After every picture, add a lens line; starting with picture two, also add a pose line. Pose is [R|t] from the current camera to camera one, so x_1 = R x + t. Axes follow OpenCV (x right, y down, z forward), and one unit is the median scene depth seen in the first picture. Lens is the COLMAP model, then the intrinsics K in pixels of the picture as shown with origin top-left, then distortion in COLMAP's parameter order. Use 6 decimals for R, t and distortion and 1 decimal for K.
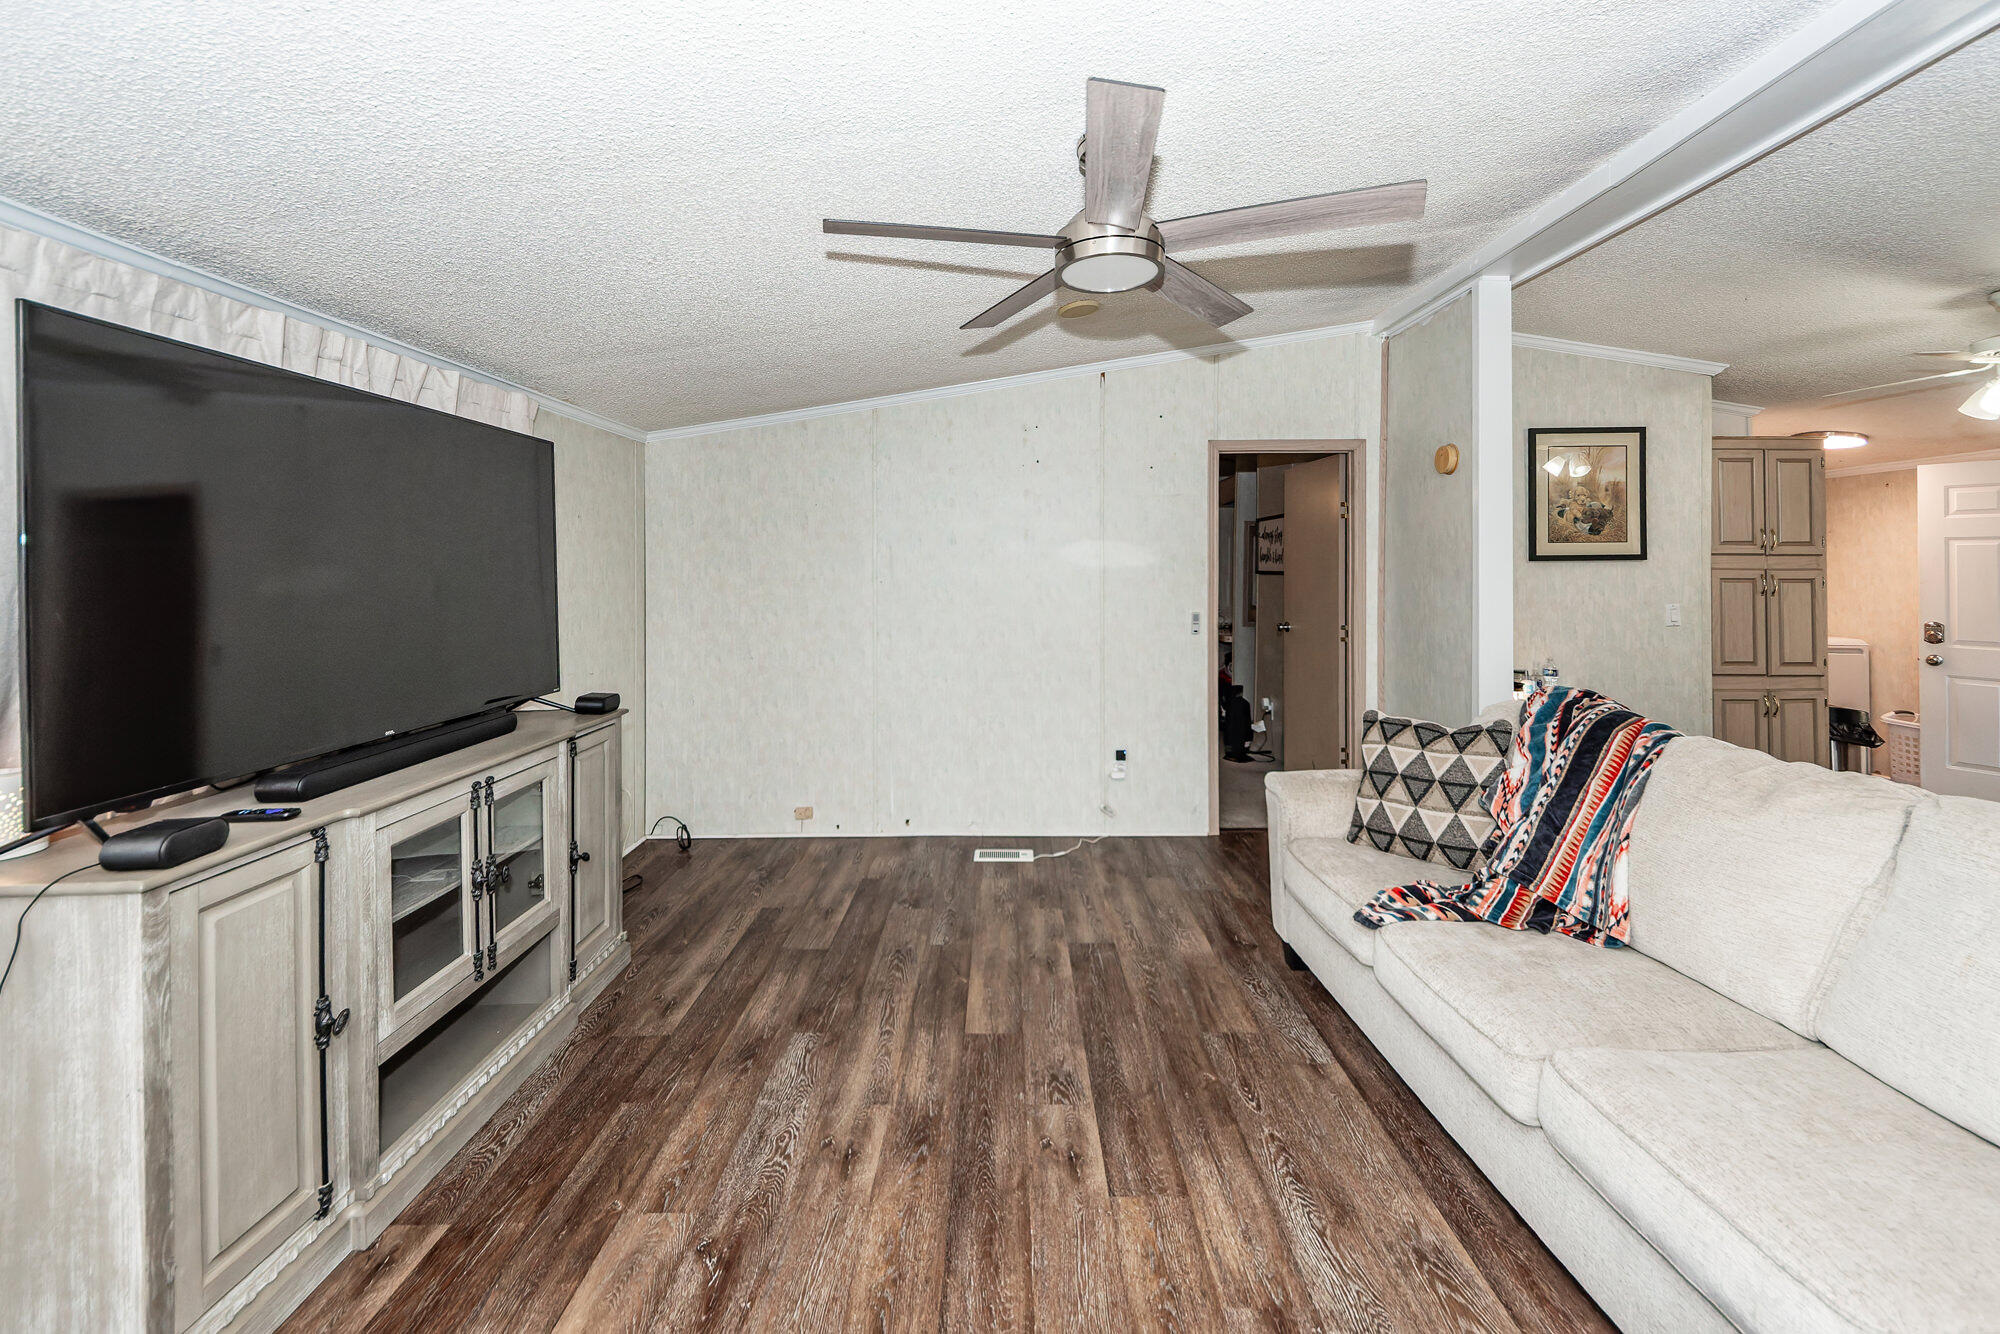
lens RADIAL K [[786.6, 0, 1007.0], [0, 786.6, 545.2], [0, 0, 1]] dist [0.003072, -0.004430]
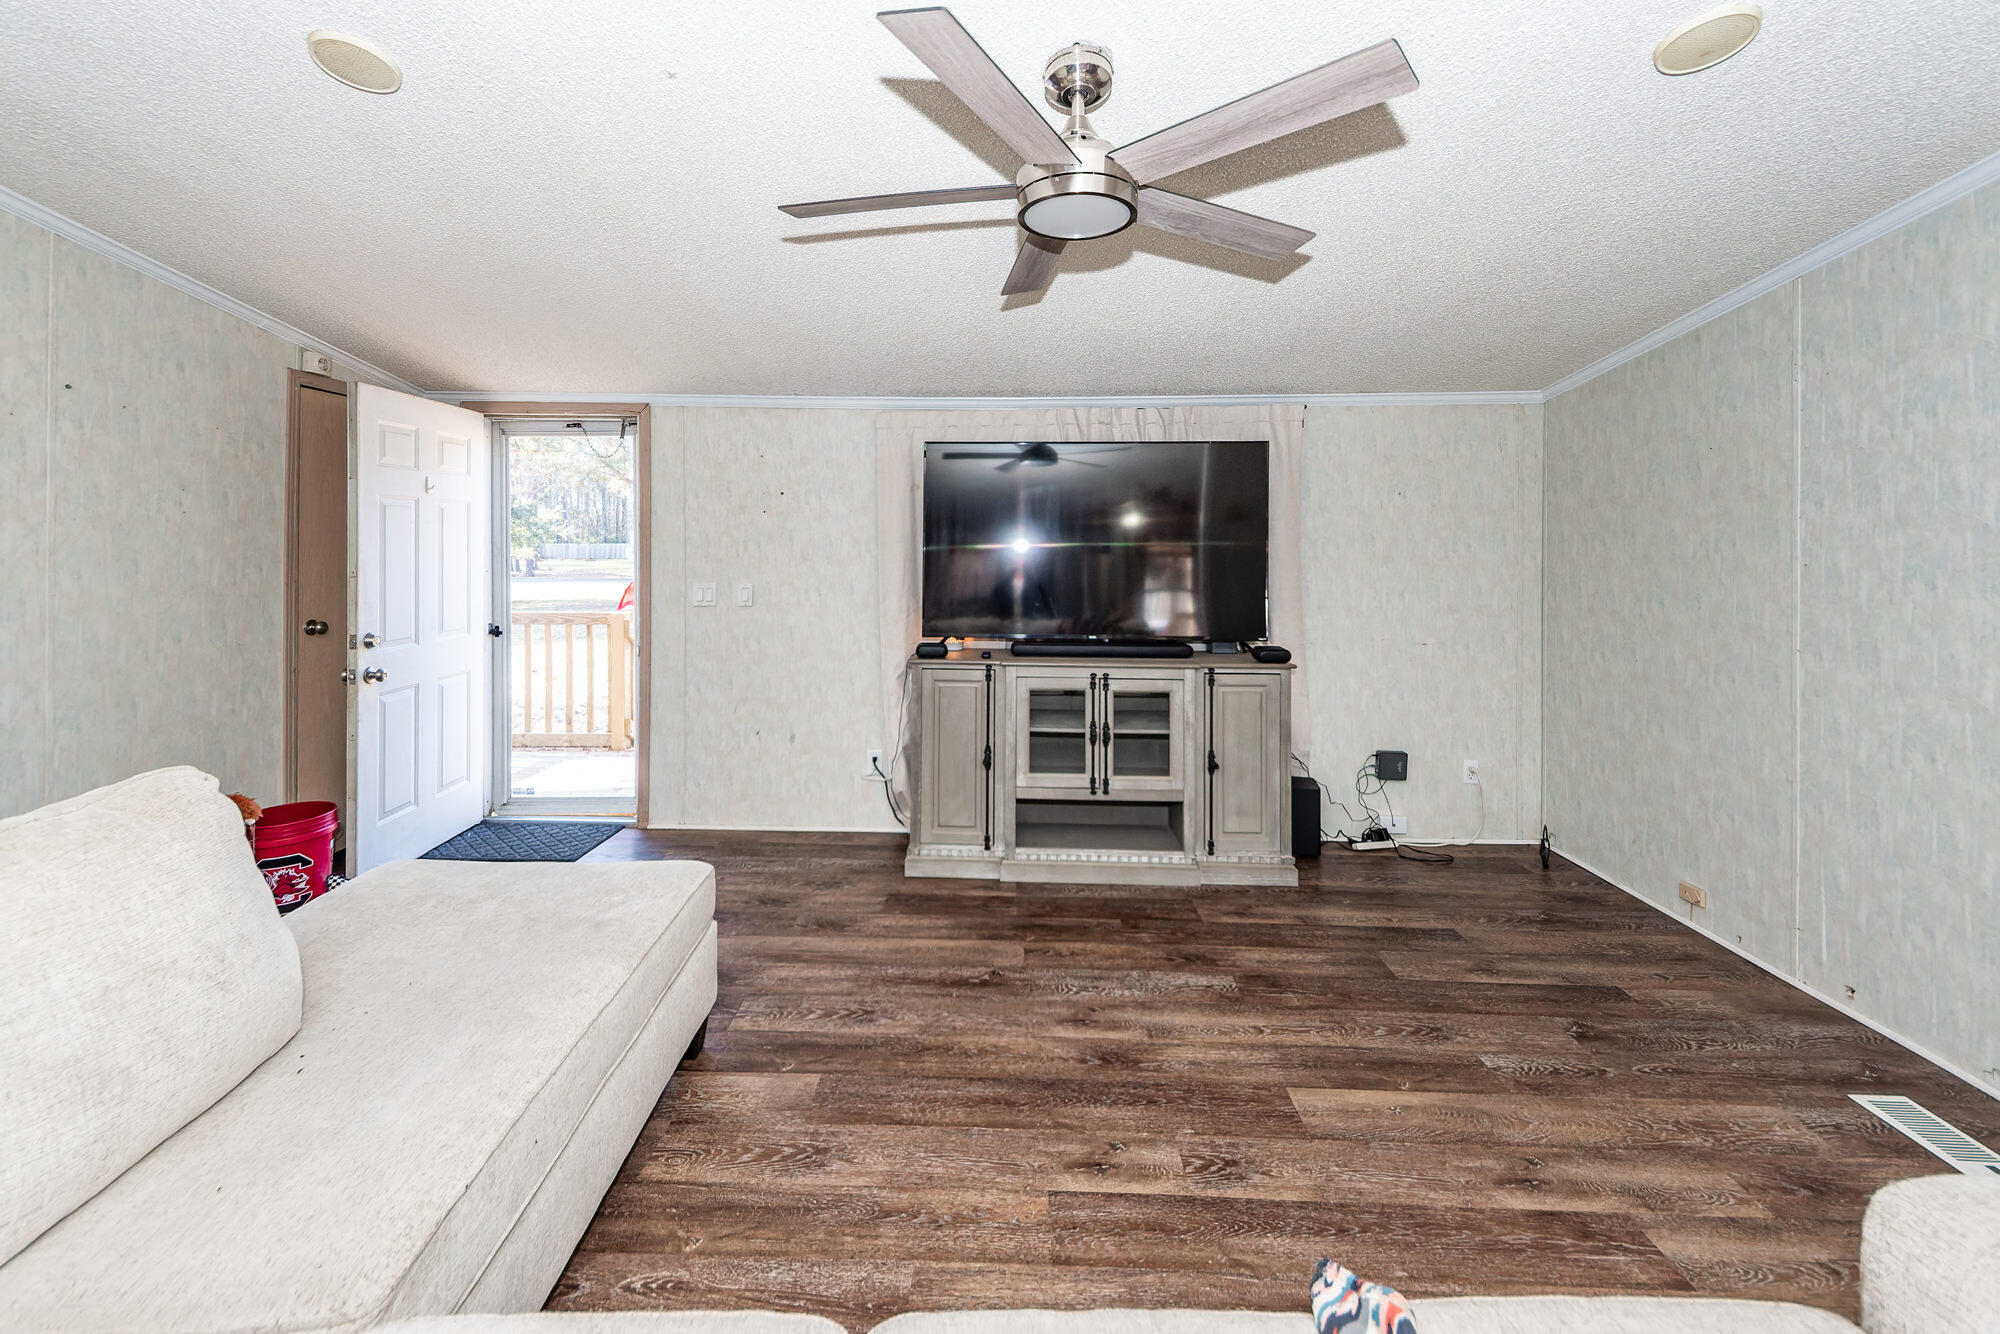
lens RADIAL K [[786.6, 0, 977.1], [0, 786.6, 559.6], [0, 0, 1]] dist [0.003072, -0.004430]
pose [[-0.046759, 0.021341, -0.998678, 0.915538], [0.027613, 0.999417, 0.020064, 0.030552], [0.998524, -0.026638, -0.047321, 0.831576]]
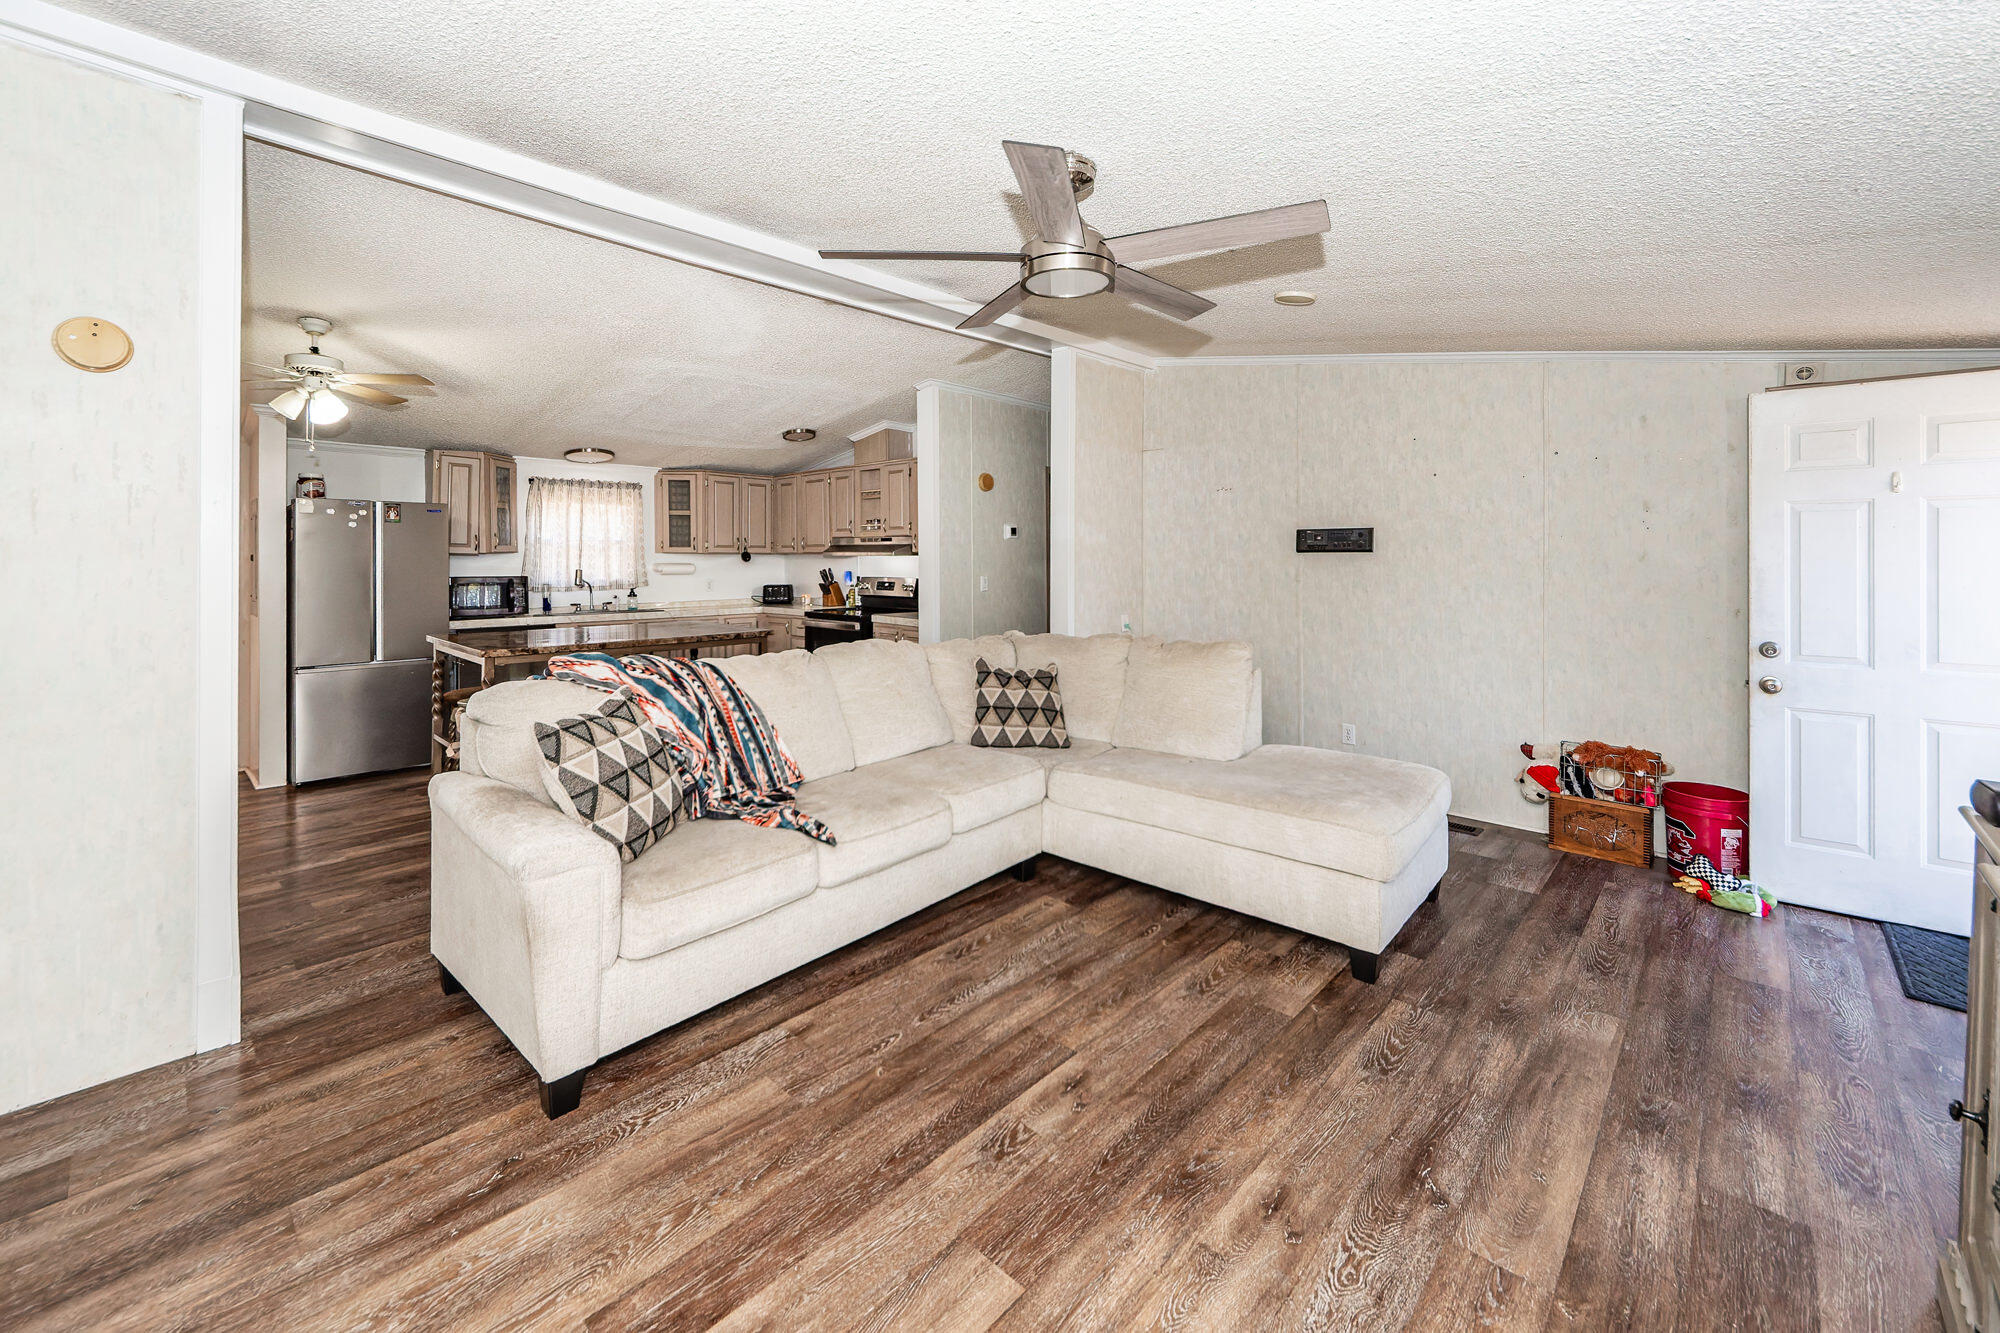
lens RADIAL K [[786.6, 0, 1000.0], [0, 786.6, 559.9], [0, 0, 1]] dist [0.003072, -0.004430]
pose [[-0.729178, -0.002987, 0.684318, -0.522299], [-0.022760, 0.999543, -0.019890, 0.077135], [-0.683946, -0.030079, -0.728913, 1.695160]]
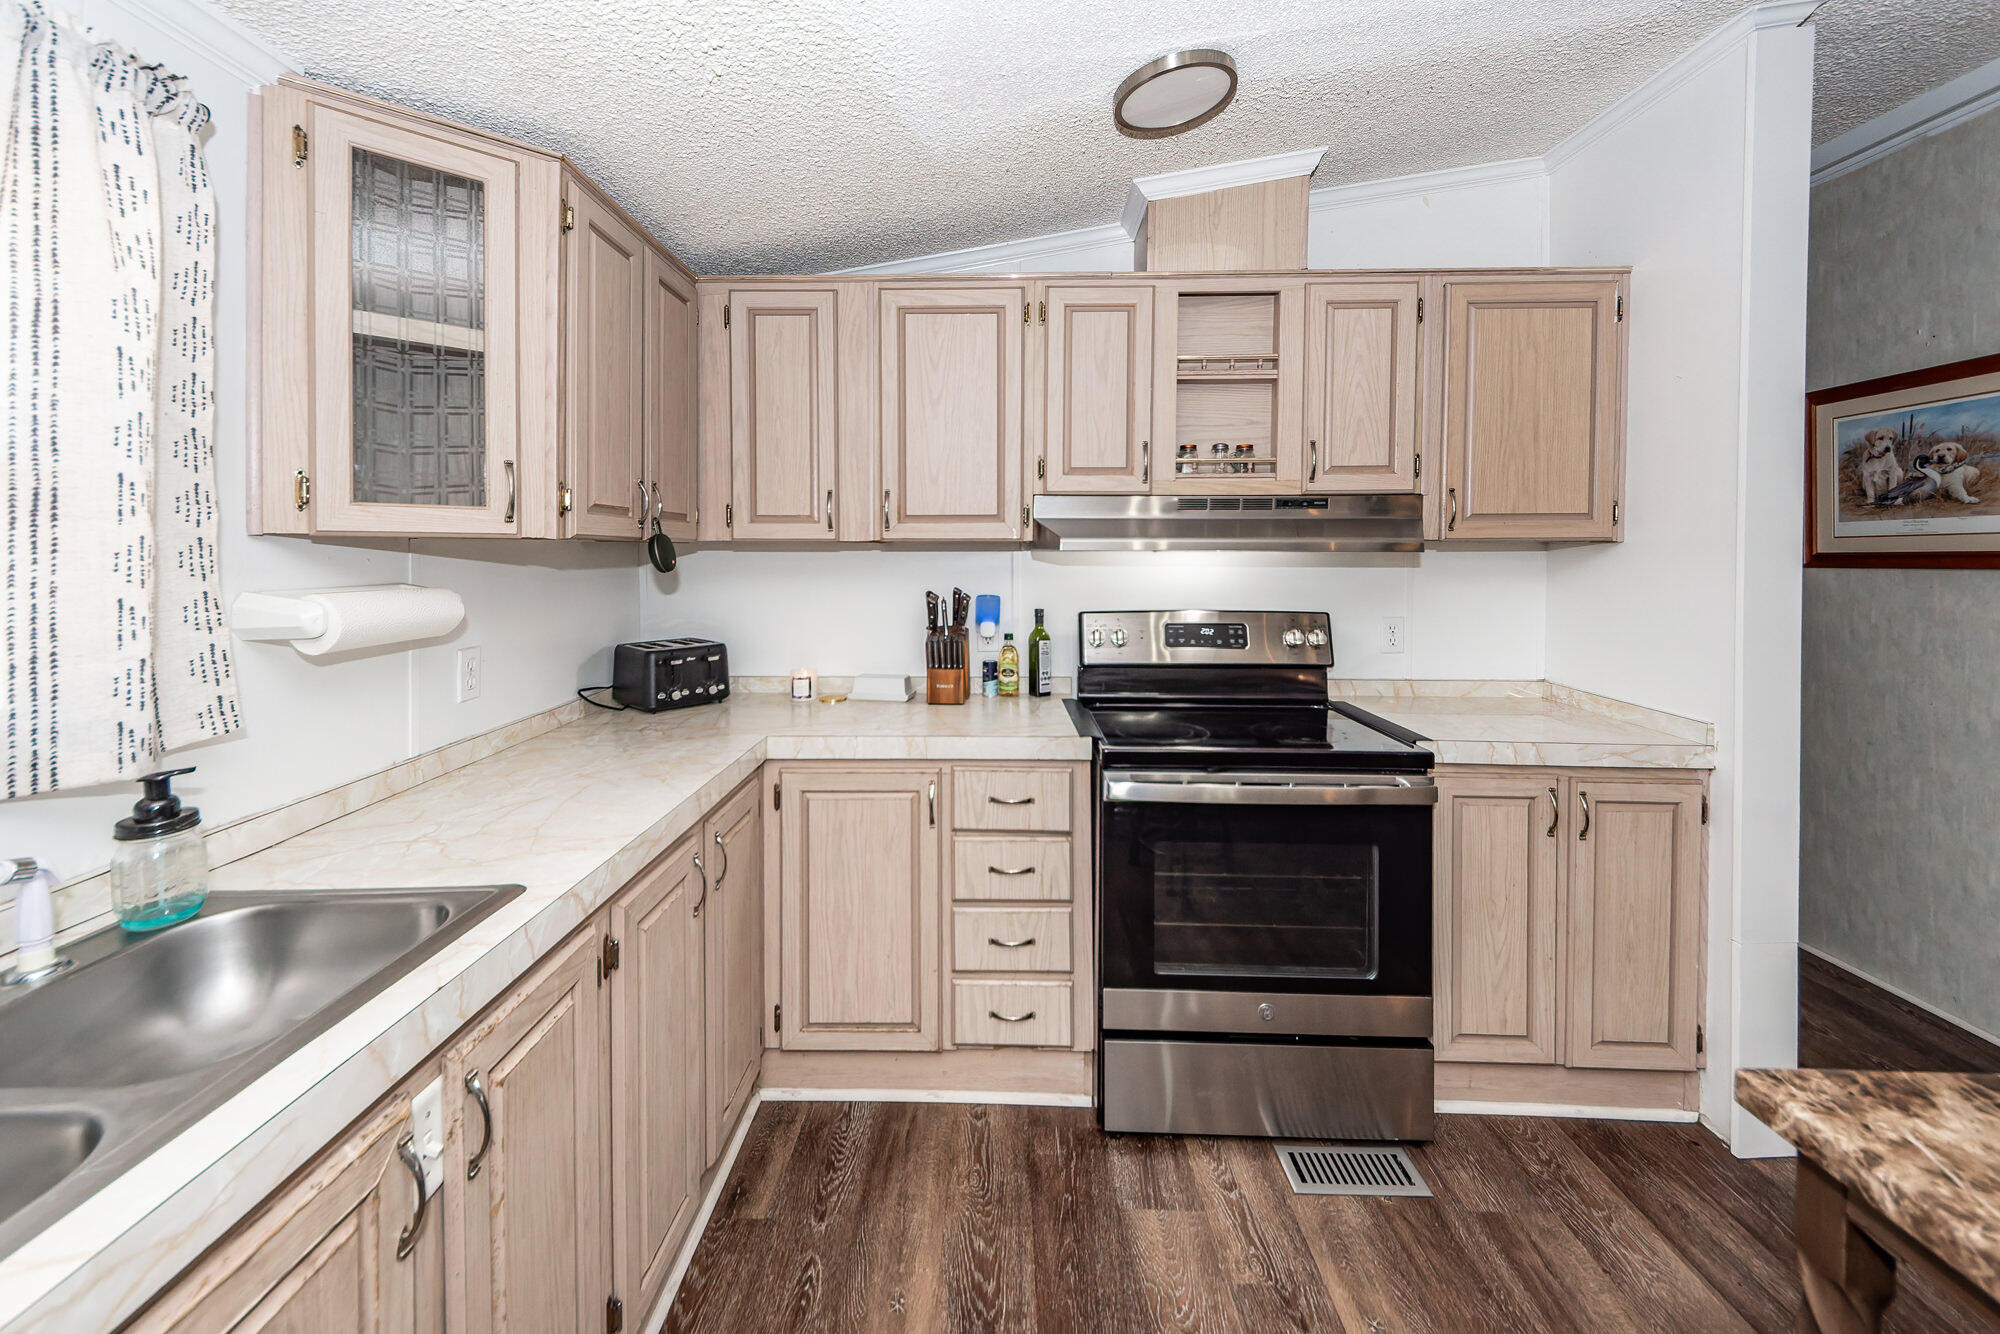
lens RADIAL K [[786.6, 0, 997.6], [0, 786.6, 567.5], [0, 0, 1]] dist [0.003072, -0.004430]
pose [[-0.998913, -0.001436, 0.046585, 2.304126], [-0.001839, 0.999961, -0.008593, 0.038940], [-0.046570, -0.008669, -0.998877, 0.805986]]
